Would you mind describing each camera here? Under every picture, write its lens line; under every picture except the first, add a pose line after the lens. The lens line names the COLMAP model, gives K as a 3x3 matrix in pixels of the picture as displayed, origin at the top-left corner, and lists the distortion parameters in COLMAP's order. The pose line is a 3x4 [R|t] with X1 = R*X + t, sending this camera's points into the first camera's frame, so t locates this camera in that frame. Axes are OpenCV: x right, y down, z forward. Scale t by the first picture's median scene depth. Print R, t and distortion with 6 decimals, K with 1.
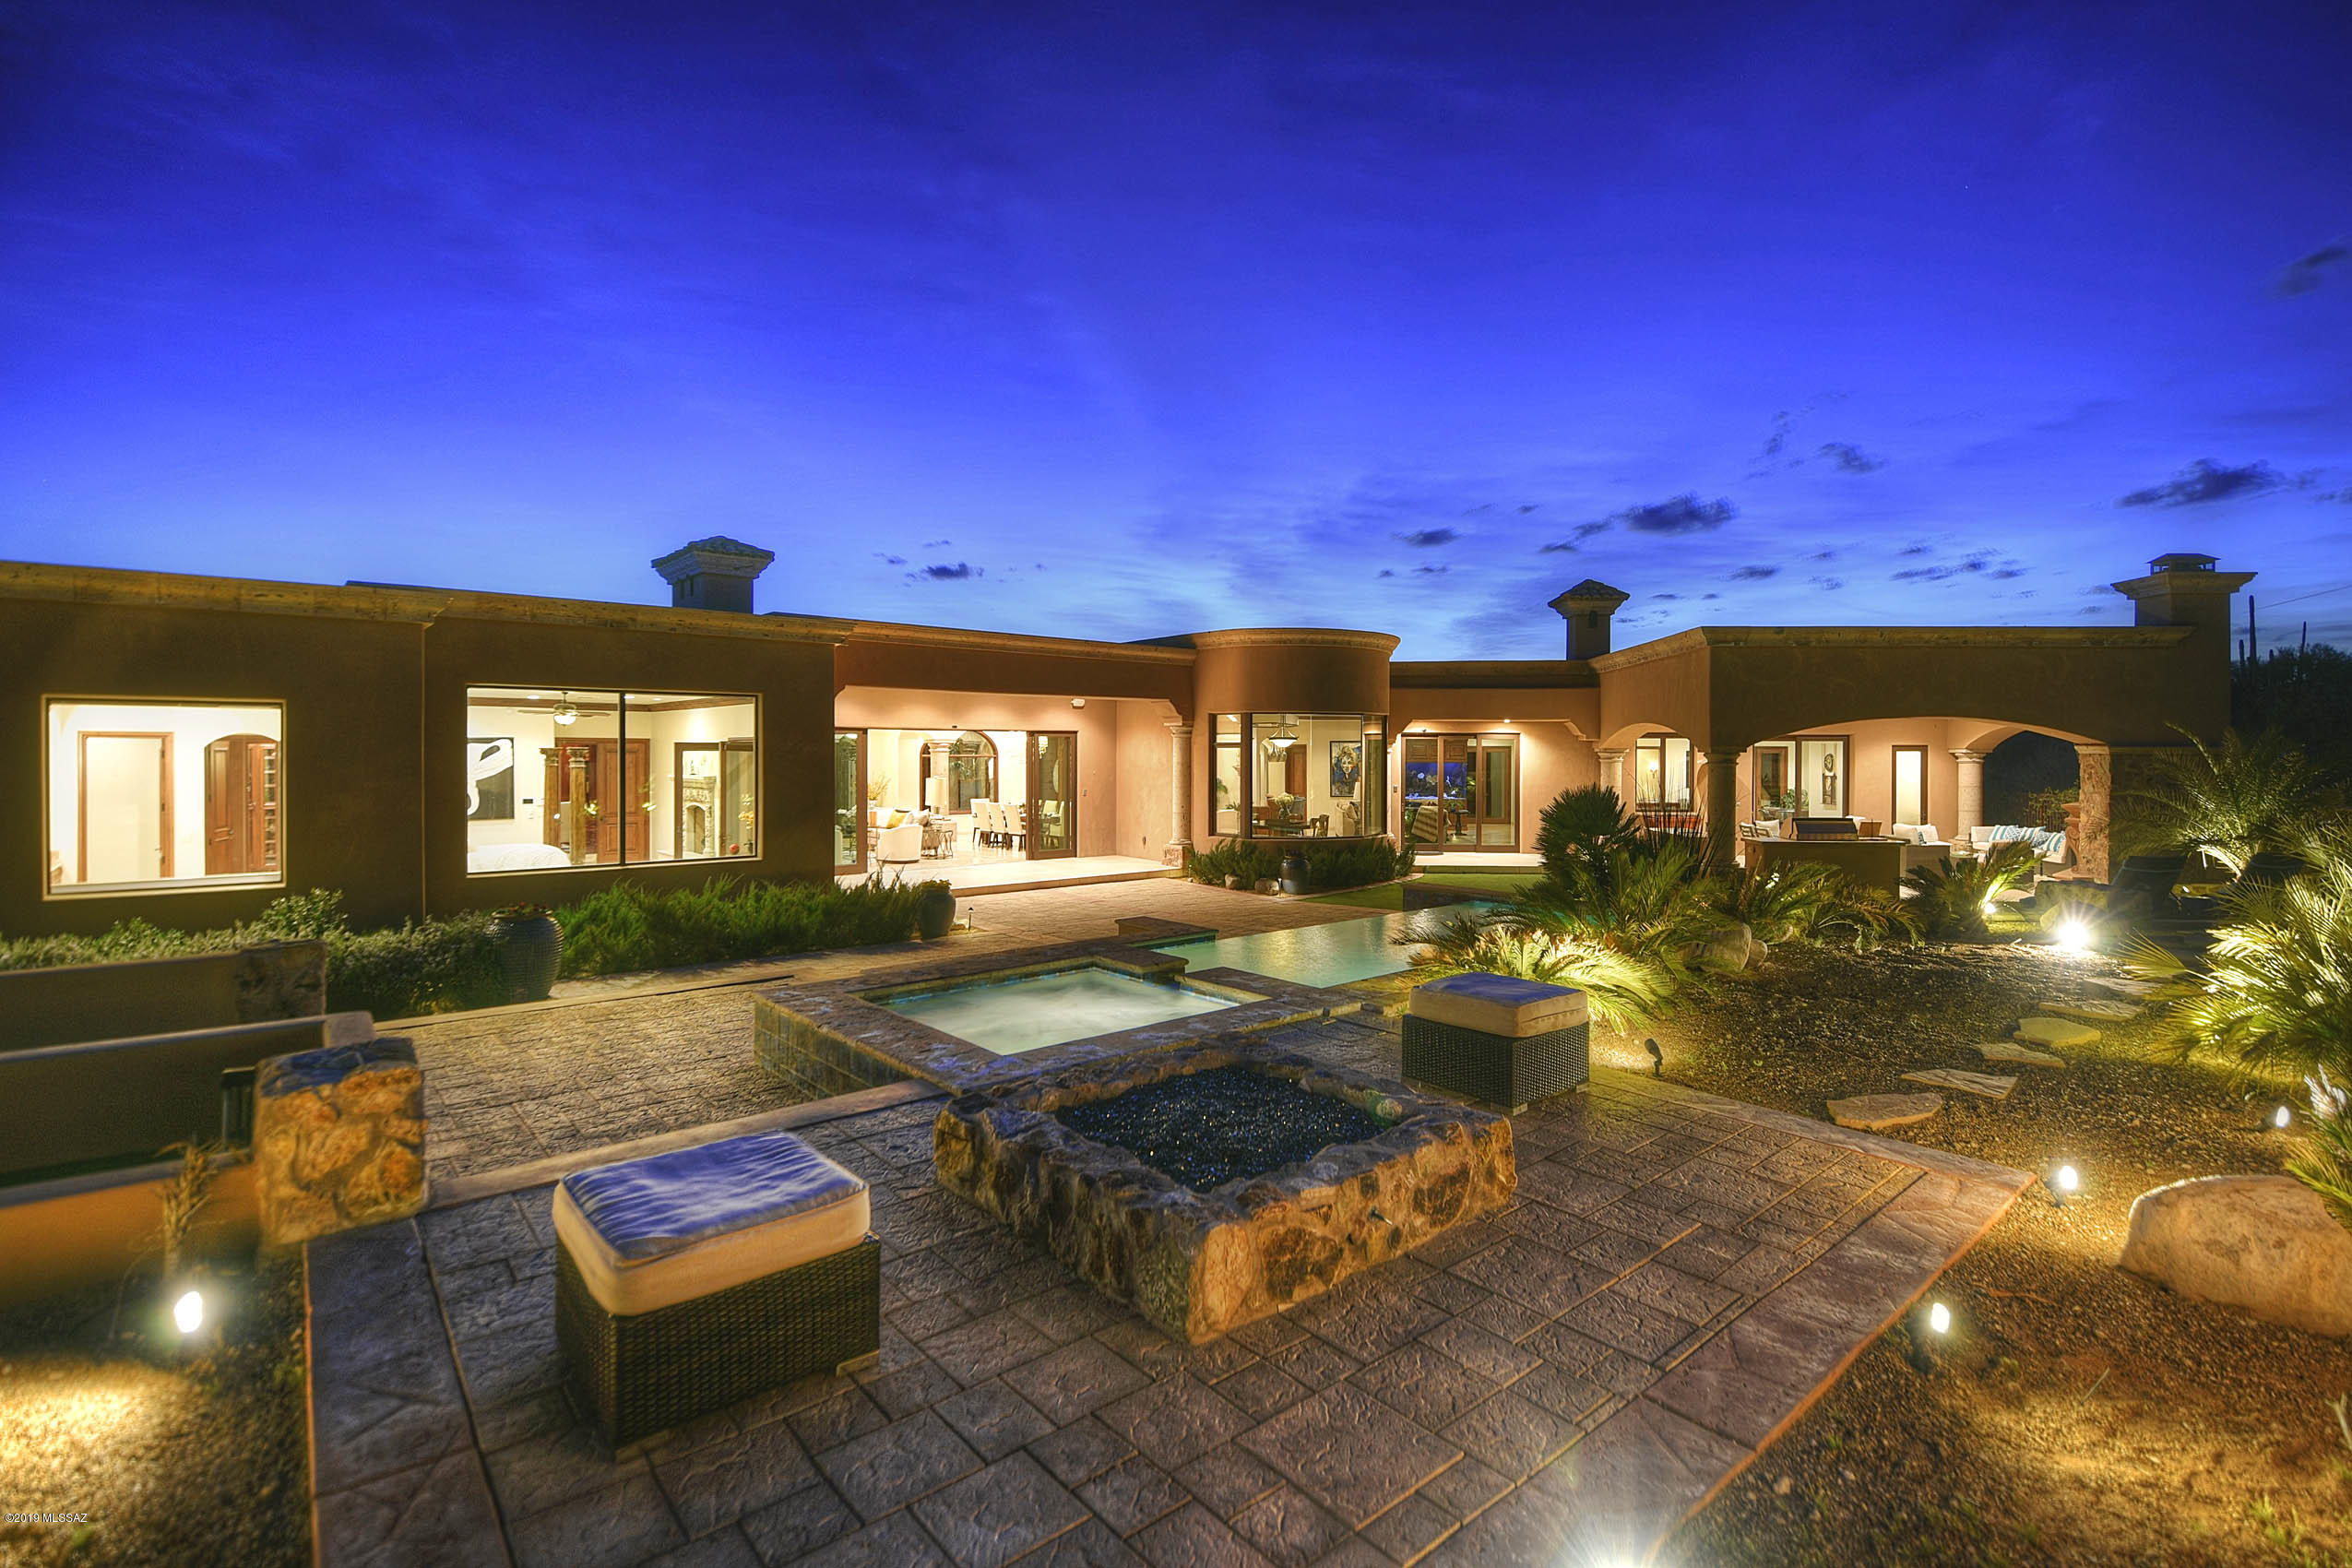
lens RADIAL K [[1074.2, 0, 1202.5], [0, 1074.2, 760.1], [0, 0, 1]] dist [-0.001552, -0.003521]
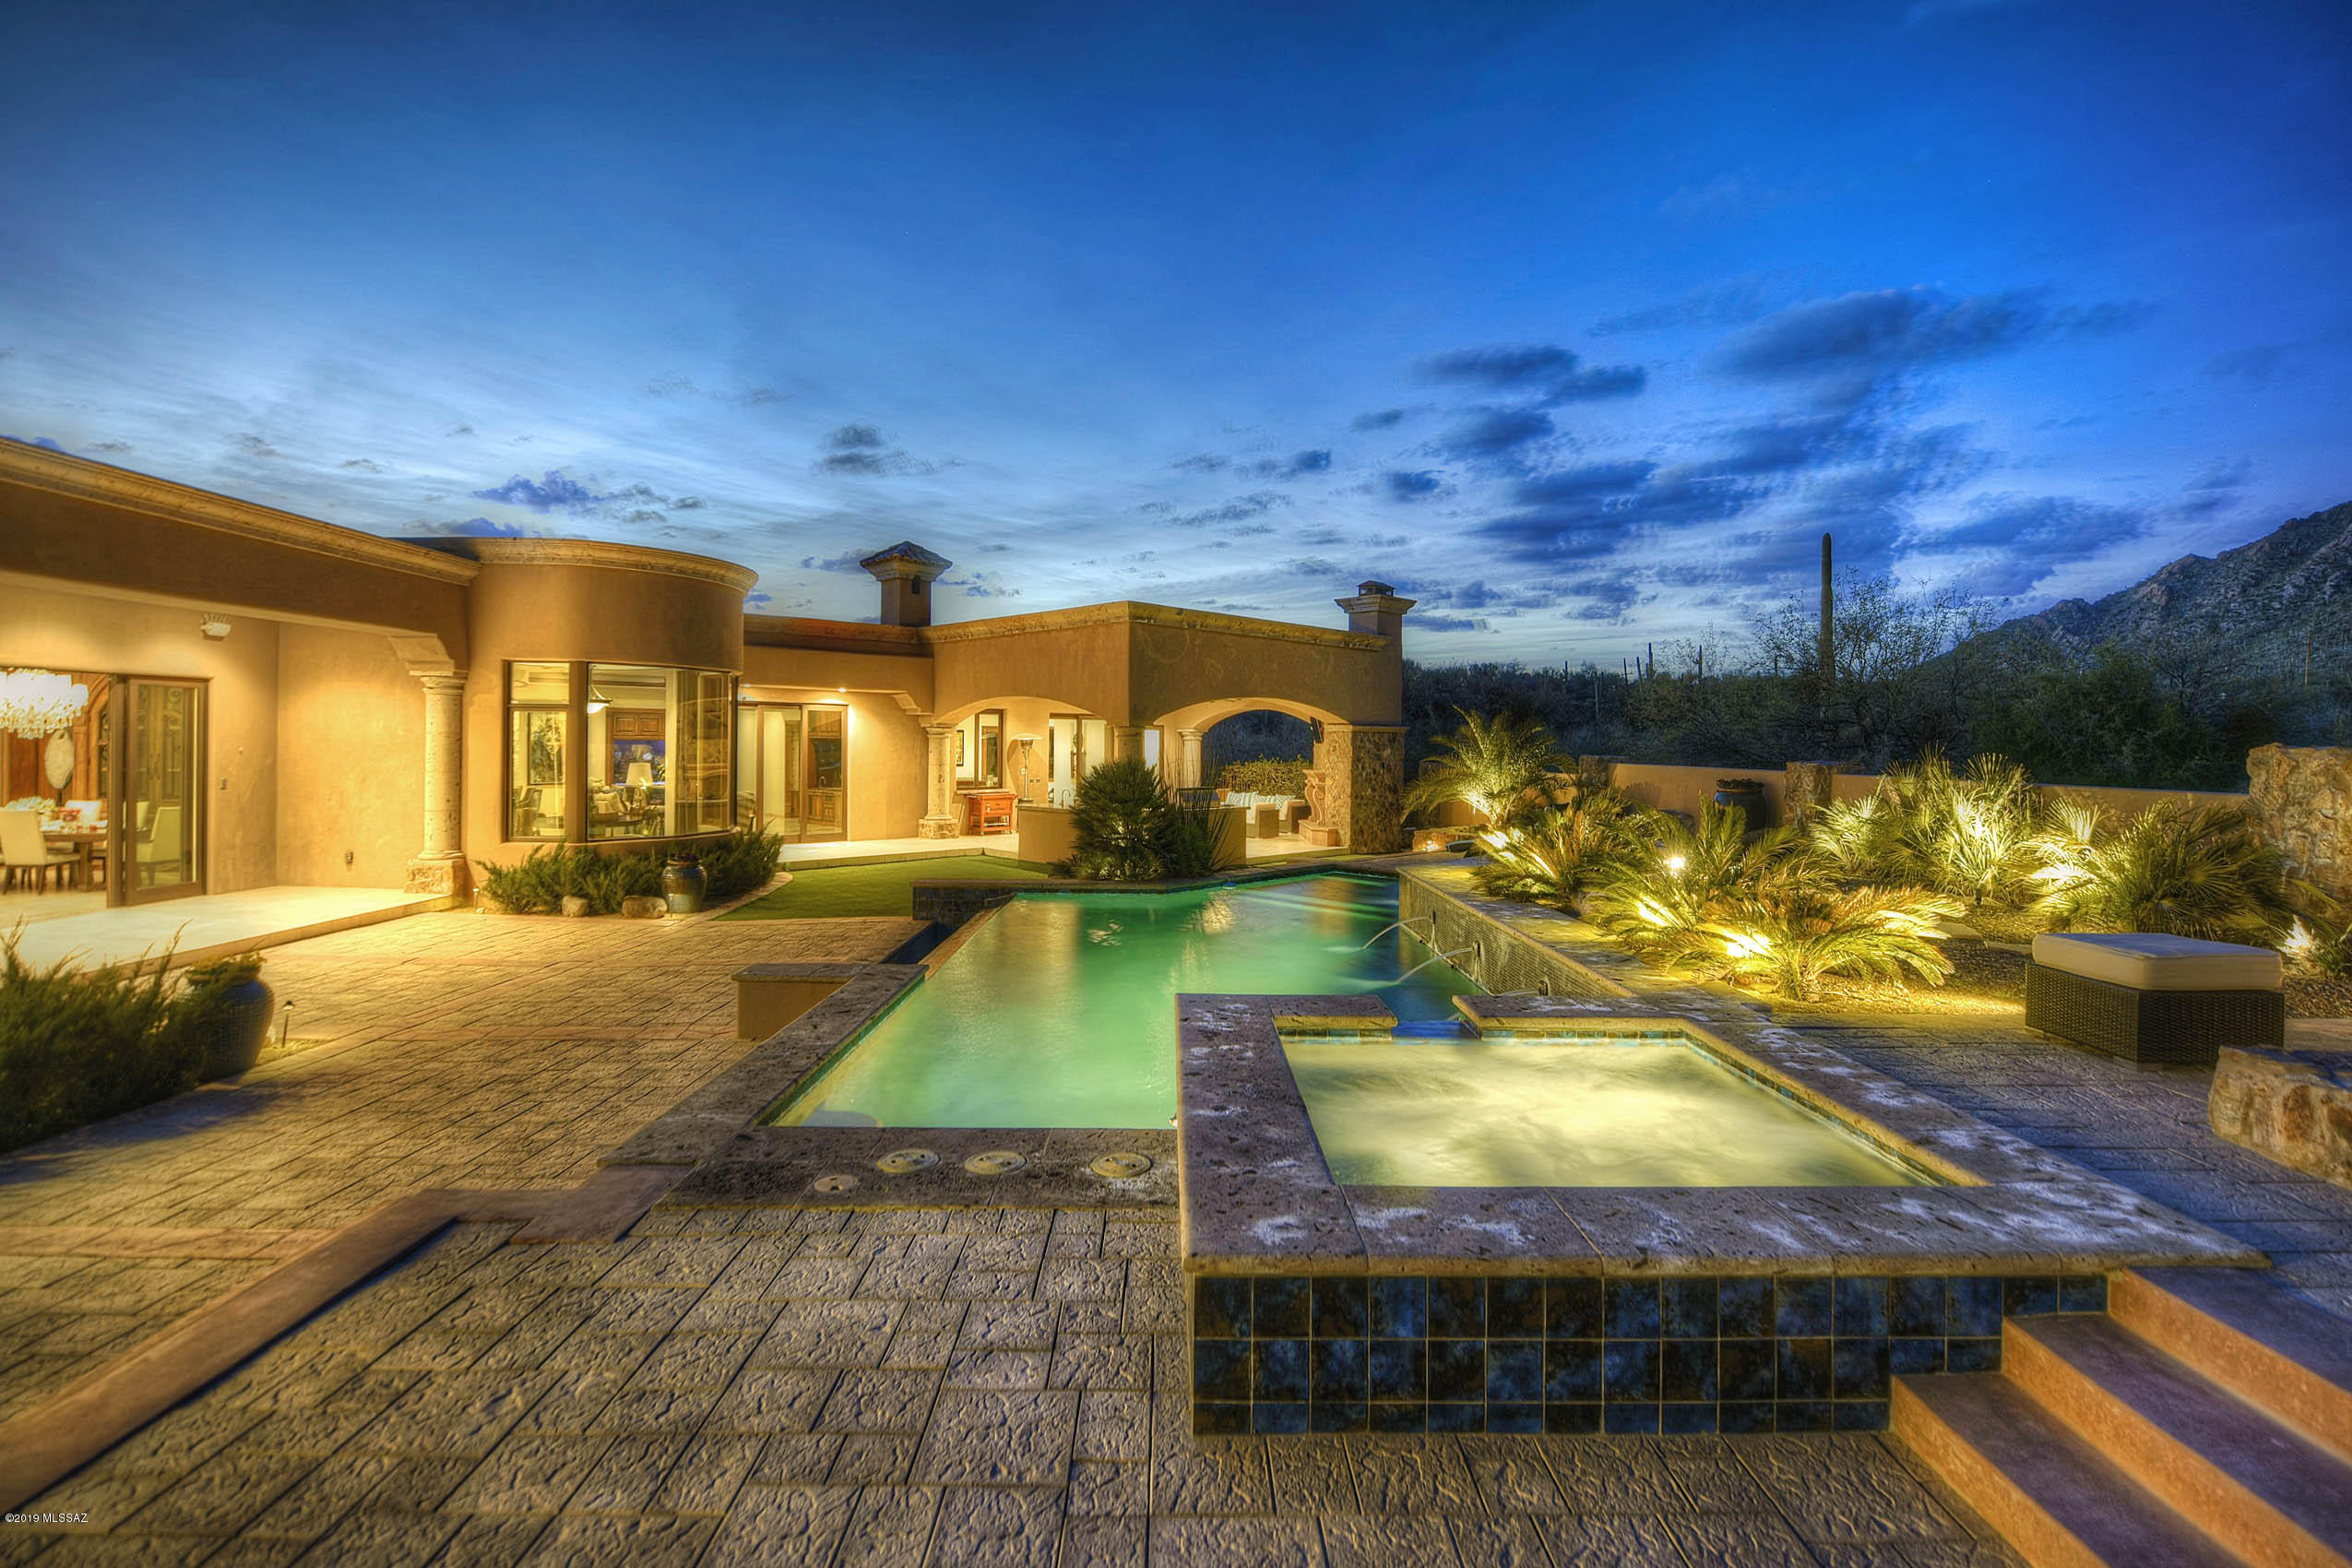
lens RADIAL K [[1074.2, 0, 1172.0], [0, 1074.2, 763.2], [0, 0, 1]] dist [-0.001552, -0.003521]
pose [[0.648336, -0.012596, 0.761250, -0.441500], [-0.000028, 0.999863, 0.016568, 0.019031], [-0.761354, -0.010763, 0.648247, 0.470437]]
